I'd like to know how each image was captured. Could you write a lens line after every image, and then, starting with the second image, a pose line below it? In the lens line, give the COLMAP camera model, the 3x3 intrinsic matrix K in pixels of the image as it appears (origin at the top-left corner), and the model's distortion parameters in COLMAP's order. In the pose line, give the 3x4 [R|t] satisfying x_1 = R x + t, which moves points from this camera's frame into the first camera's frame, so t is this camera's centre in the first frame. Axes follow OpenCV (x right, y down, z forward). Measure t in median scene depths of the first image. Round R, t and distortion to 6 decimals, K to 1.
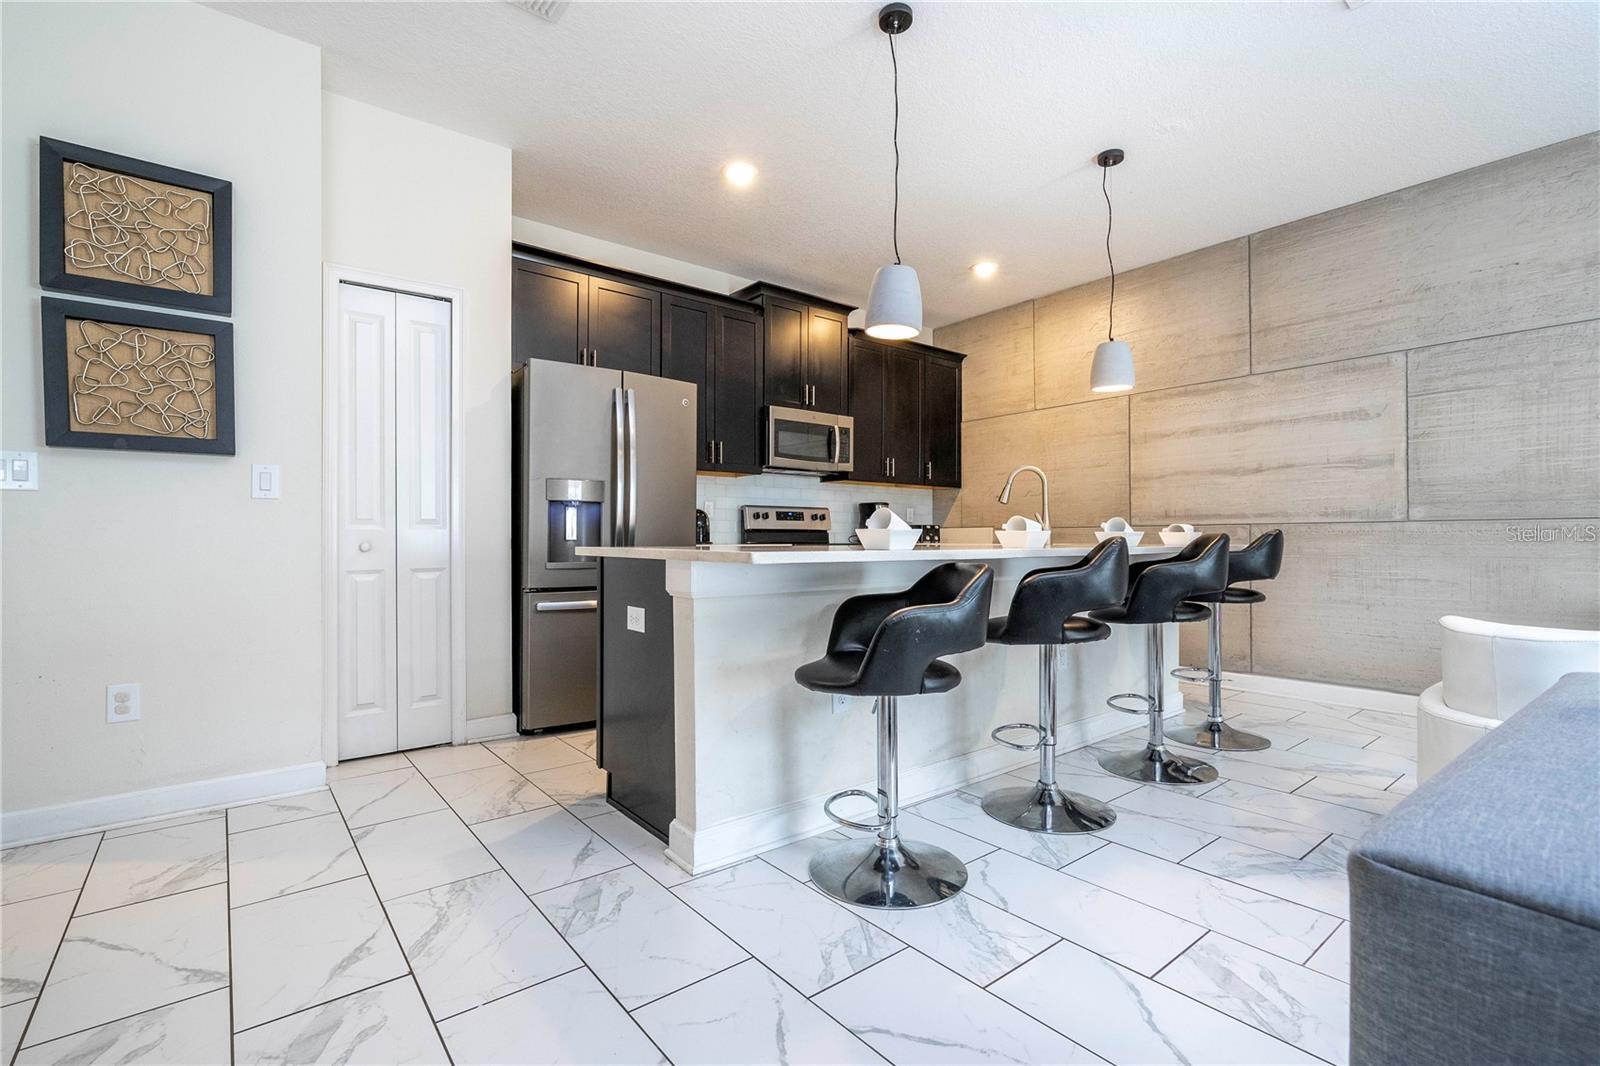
lens RADIAL K [[729.7, 0, 812.0], [0, 729.7, 535.4], [0, 0, 1]] dist [-0.000960, -0.000088]
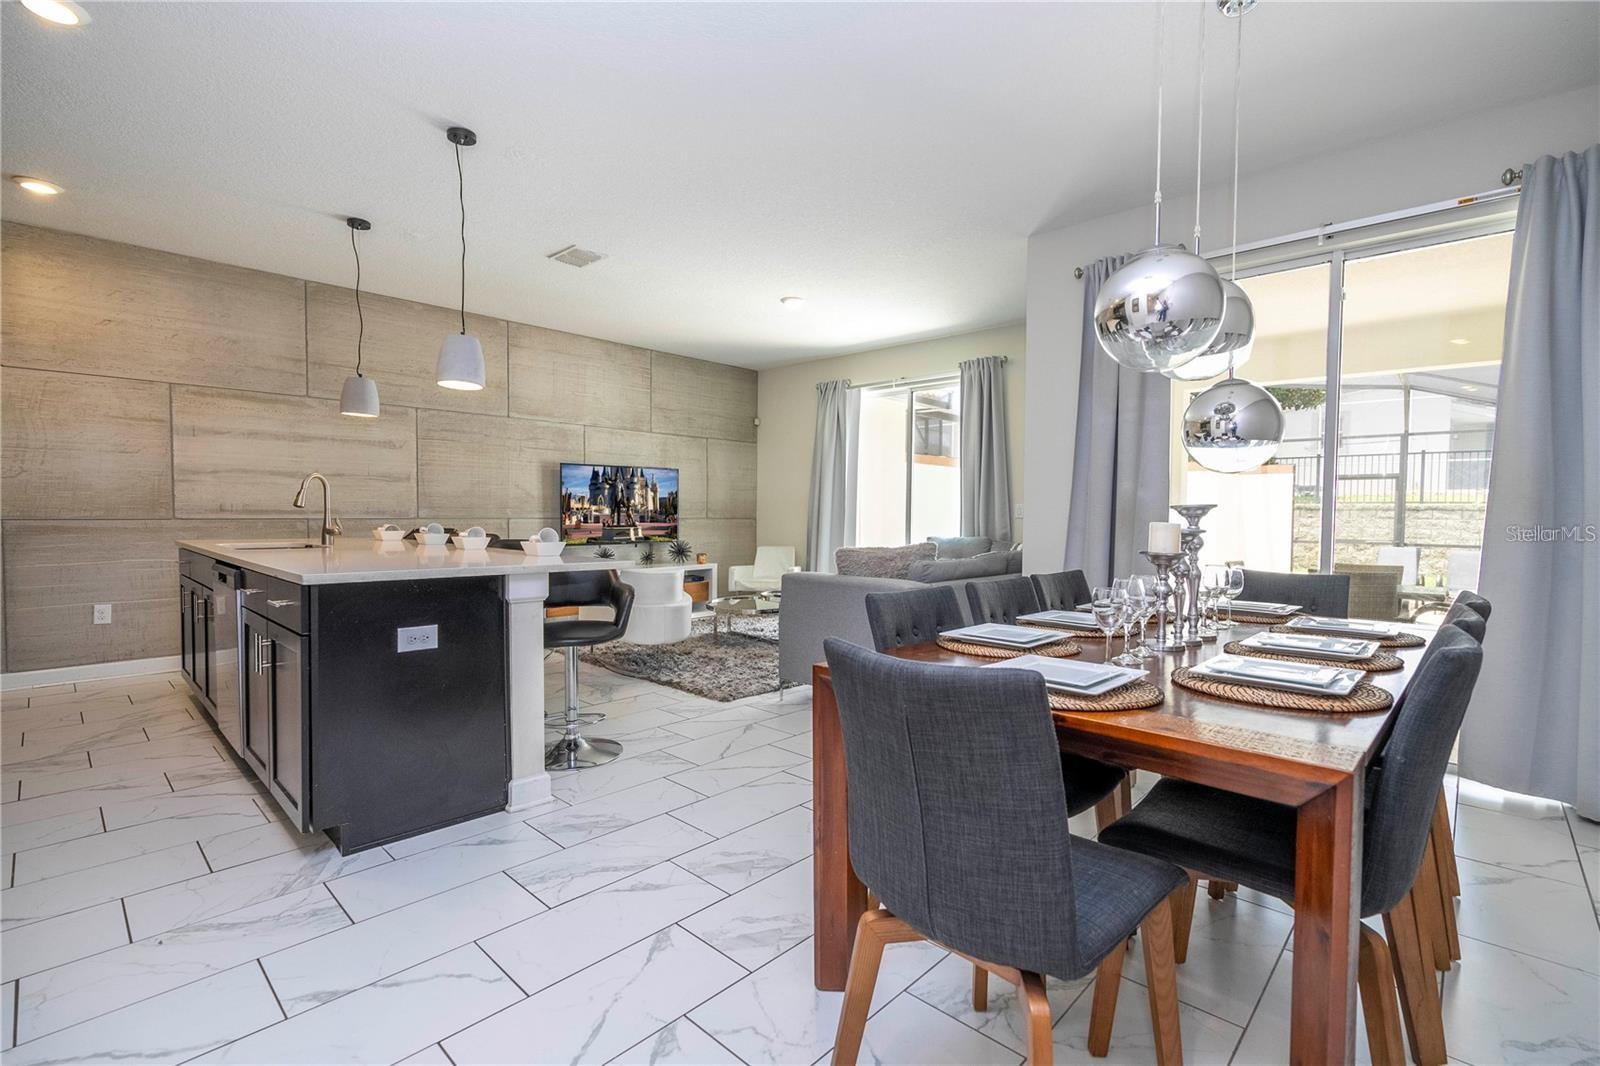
lens RADIAL K [[729.7, 0, 812.0], [0, 729.7, 535.4], [0, 0, 1]] dist [-0.000960, -0.000088]
pose [[-0.140380, -0.033028, 0.989547, -0.836436], [-0.016057, 0.999388, 0.031079, -0.044956], [-0.989967, -0.011526, -0.140825, 0.380860]]
